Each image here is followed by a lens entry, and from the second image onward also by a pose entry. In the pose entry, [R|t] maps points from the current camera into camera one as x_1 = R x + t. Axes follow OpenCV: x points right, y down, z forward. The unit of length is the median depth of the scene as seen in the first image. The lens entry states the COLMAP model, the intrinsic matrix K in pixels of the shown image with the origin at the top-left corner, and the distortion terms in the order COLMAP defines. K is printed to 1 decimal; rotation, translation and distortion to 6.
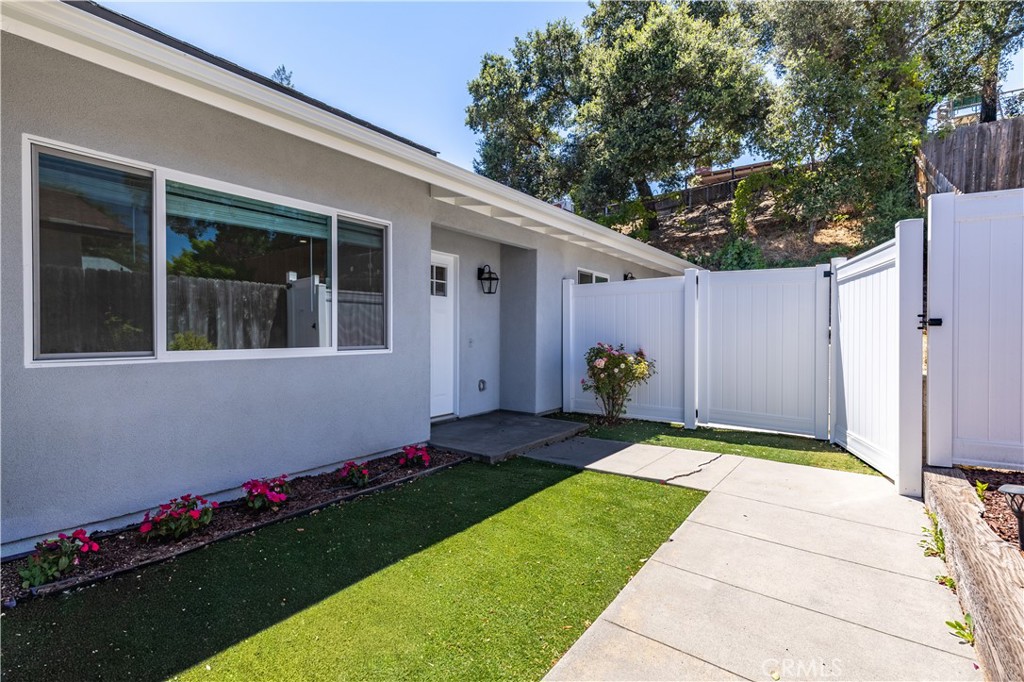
lens RADIAL K [[456.7, 0, 512.0], [0, 456.7, 339.5], [0, 0, 1]] dist [0.005332, -0.002422]
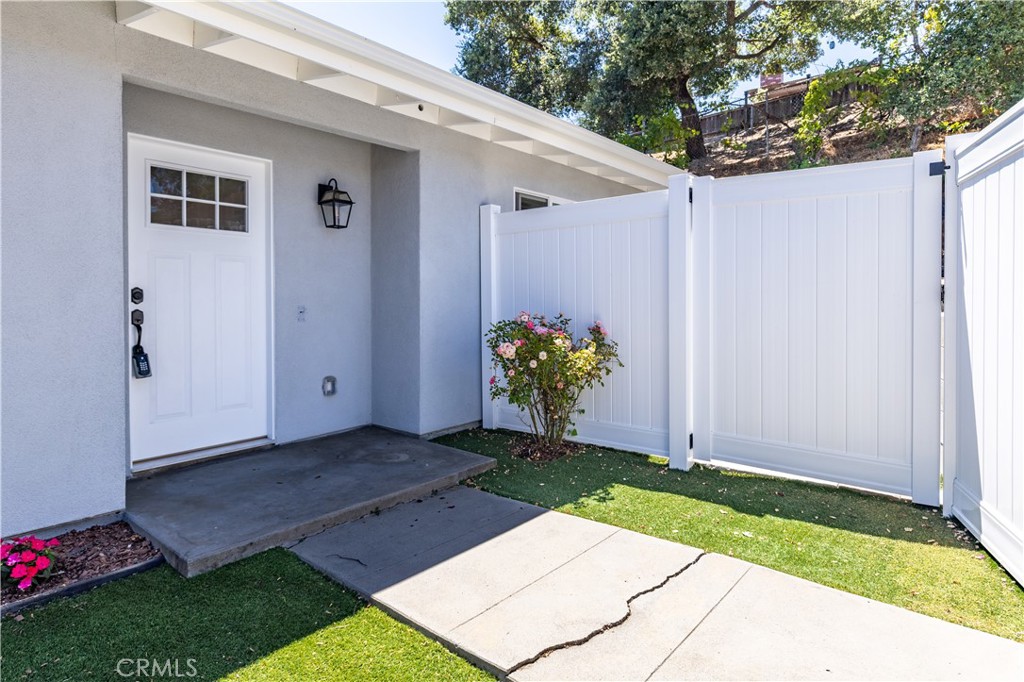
lens RADIAL K [[573.4, 0, 506.3], [0, 573.4, 310.3], [0, 0, 1]] dist [-0.000647, -0.002288]
pose [[0.999051, -0.006290, -0.043105, 0.193104], [0.006590, 0.999955, 0.006831, 0.000164], [0.043060, -0.007109, 0.999047, 0.279282]]
